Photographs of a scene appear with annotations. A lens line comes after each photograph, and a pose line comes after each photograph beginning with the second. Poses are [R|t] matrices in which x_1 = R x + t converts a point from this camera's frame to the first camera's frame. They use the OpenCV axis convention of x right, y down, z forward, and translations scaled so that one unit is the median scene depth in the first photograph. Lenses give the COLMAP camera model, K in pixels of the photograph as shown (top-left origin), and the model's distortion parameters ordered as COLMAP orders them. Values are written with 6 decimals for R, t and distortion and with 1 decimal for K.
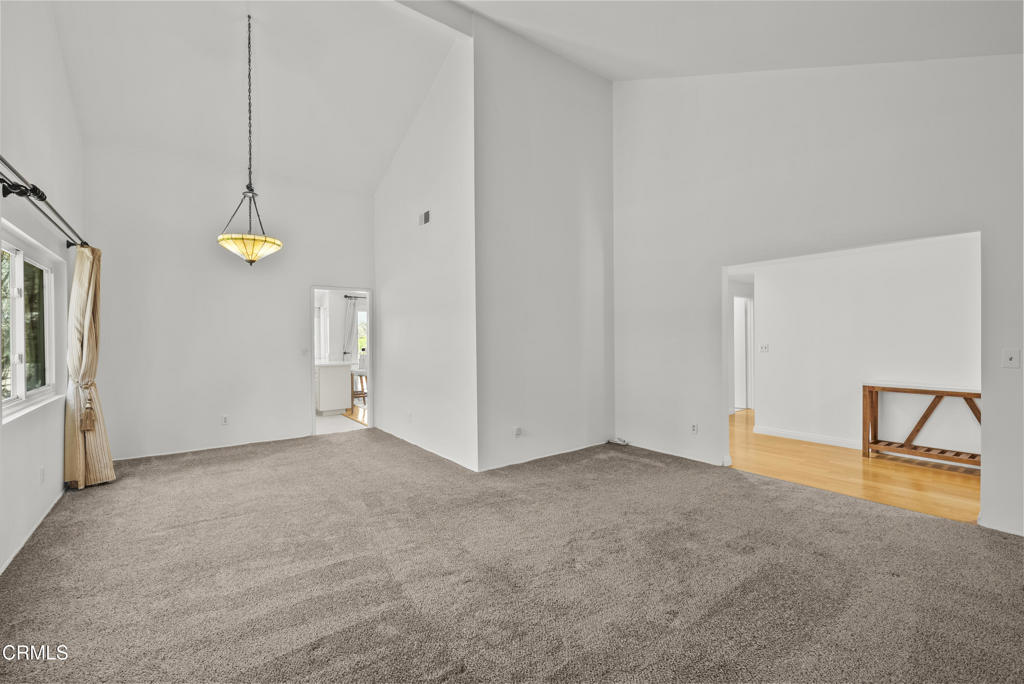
lens RADIAL K [[435.9, 0, 498.9], [0, 435.9, 335.5], [0, 0, 1]] dist [-0.001280, -0.000172]
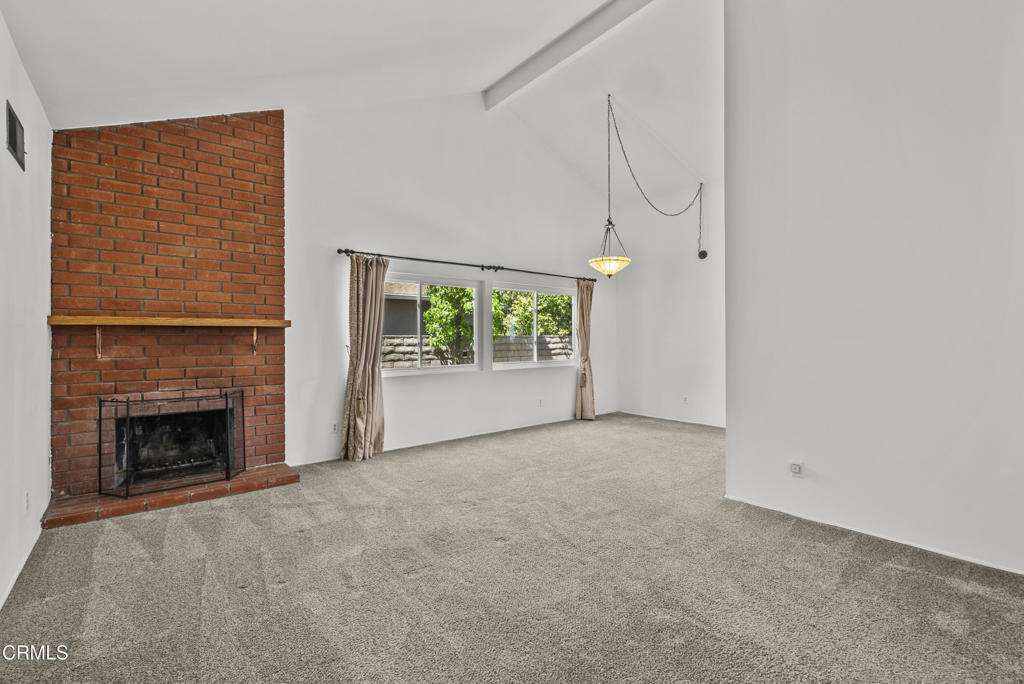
lens RADIAL K [[435.9, 0, 512.4], [0, 435.9, 342.4], [0, 0, 1]] dist [-0.001280, -0.000172]
pose [[0.077710, 0.011783, -0.996906, 0.750823], [0.014590, 0.999810, 0.012954, 0.015960], [0.996869, -0.015551, 0.077523, 0.584903]]
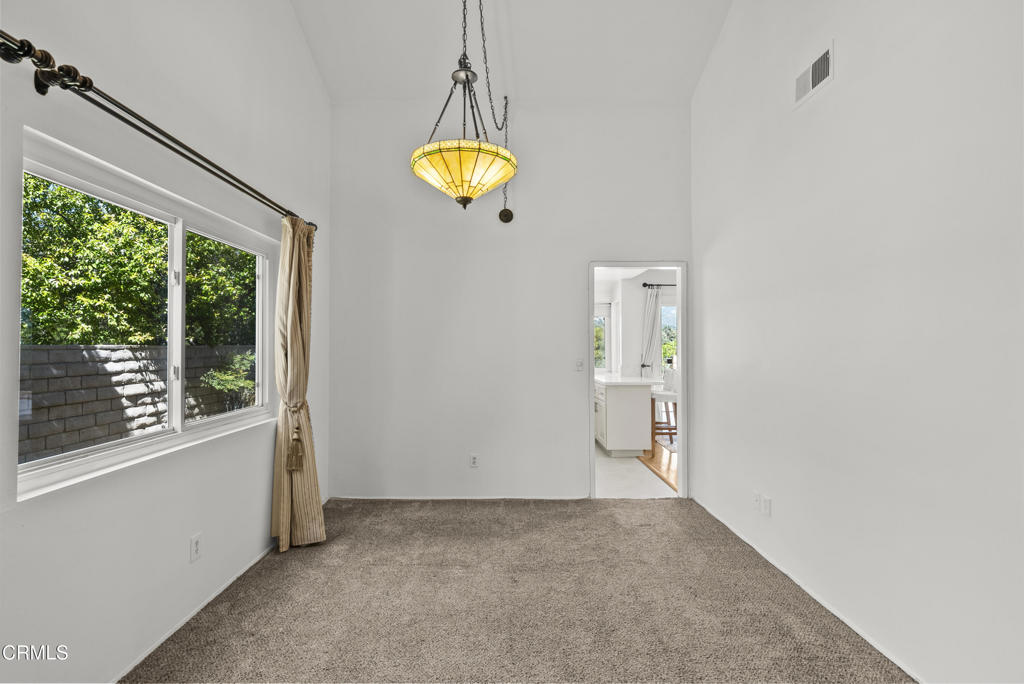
lens RADIAL K [[484.6, 0, 512.6], [0, 484.6, 348.3], [0, 0, 1]] dist [-0.002155, -0.000425]
pose [[0.819486, 0.008041, -0.573042, -0.177866], [0.000113, 0.999899, 0.014192, 0.001831], [0.573099, -0.011695, 0.819403, 0.540704]]
